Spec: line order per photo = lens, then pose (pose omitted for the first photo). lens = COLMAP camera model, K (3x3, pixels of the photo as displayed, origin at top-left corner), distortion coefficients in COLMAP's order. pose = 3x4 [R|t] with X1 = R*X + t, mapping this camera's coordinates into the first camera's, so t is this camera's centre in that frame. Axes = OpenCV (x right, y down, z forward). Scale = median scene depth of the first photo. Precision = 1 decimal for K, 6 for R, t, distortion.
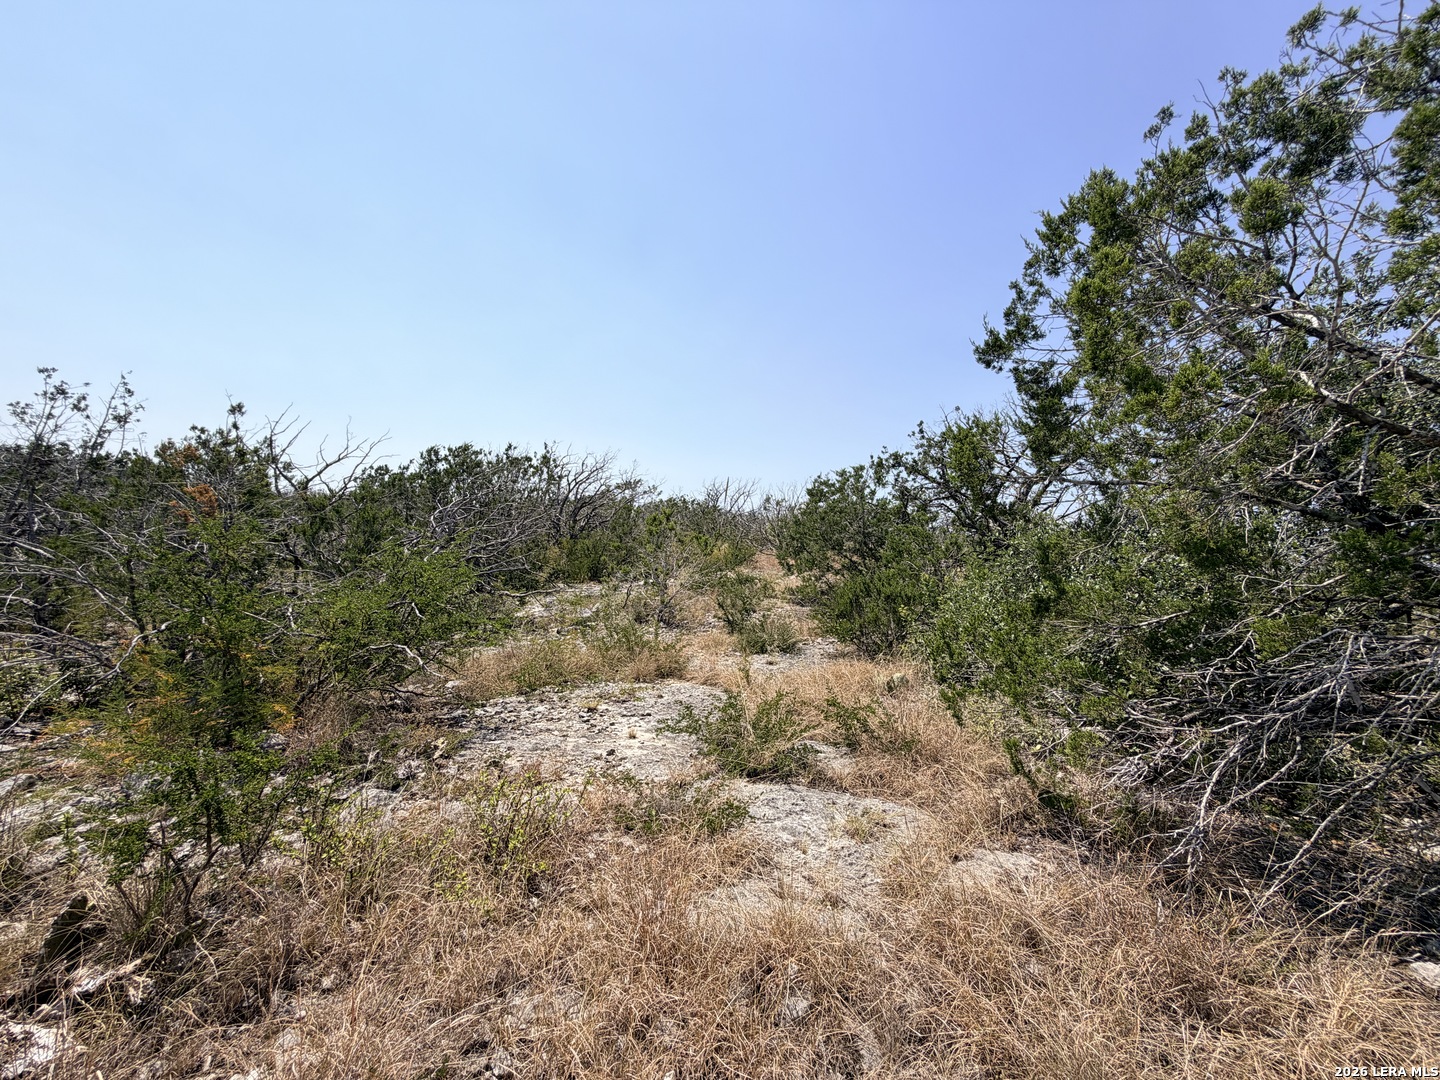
lens RADIAL K [[573.1, 0, 722.9], [0, 573.1, 536.5], [0, 0, 1]] dist [-0.001363, 0.000204]
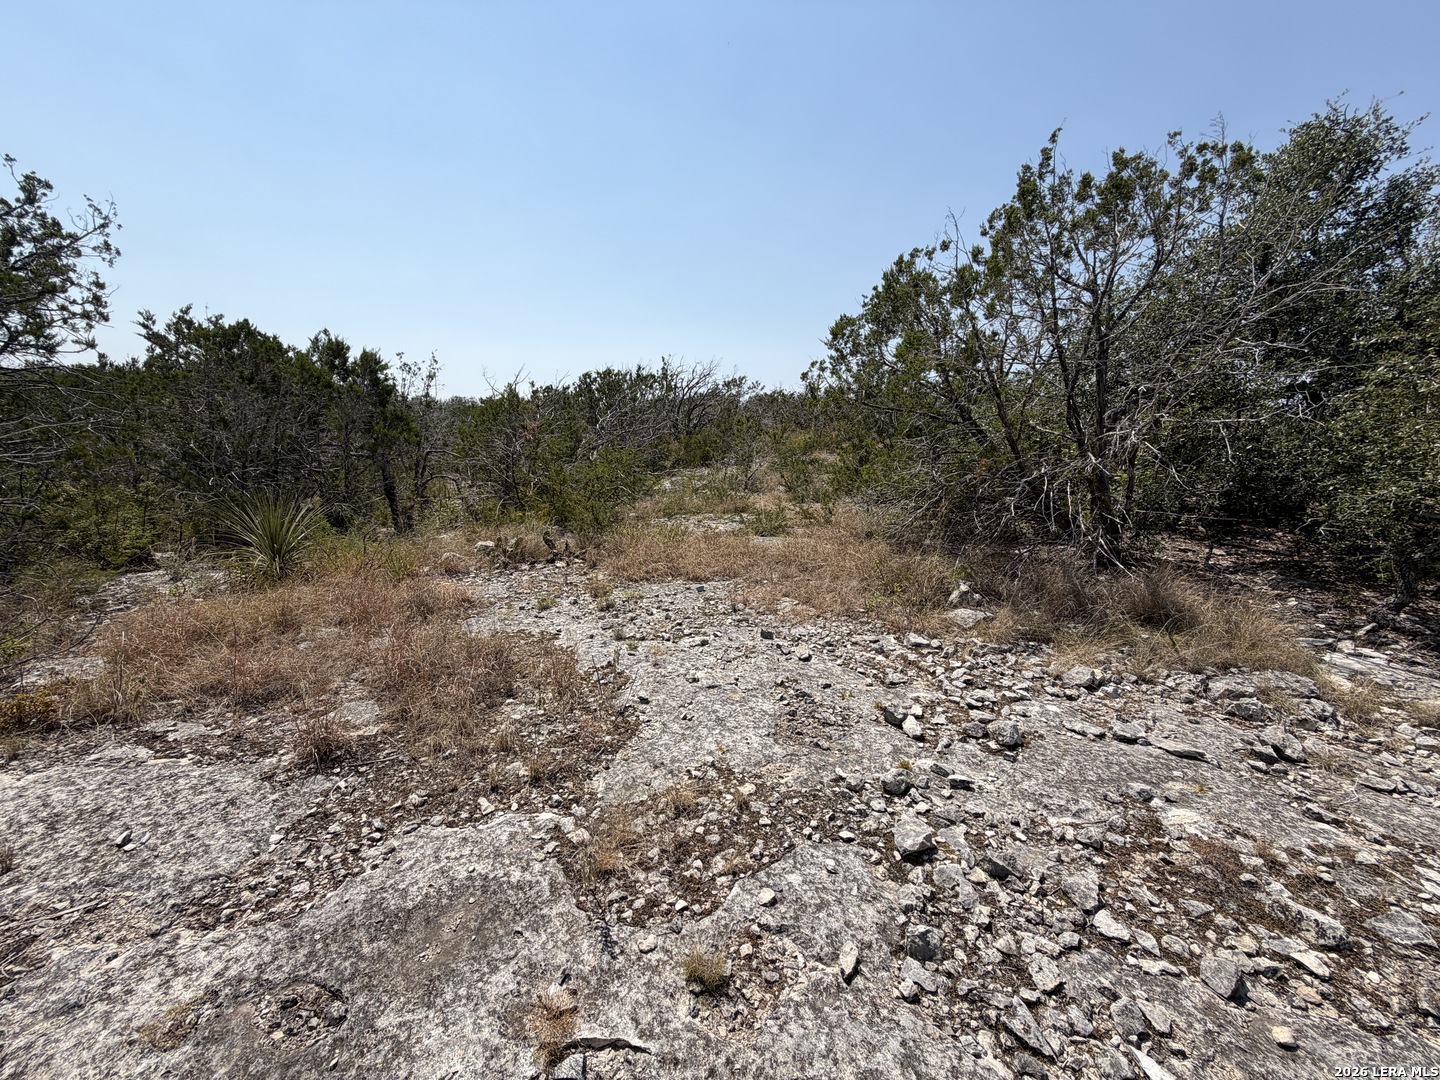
lens RADIAL K [[573.1, 0, 724.6], [0, 573.1, 543.0], [0, 0, 1]] dist [-0.001363, 0.000204]
pose [[0.979975, 0.000130, -0.199121, 0.076865], [0.040013, 0.979474, 0.197561, -0.009346], [0.195059, -0.201573, 0.959854, -0.277895]]
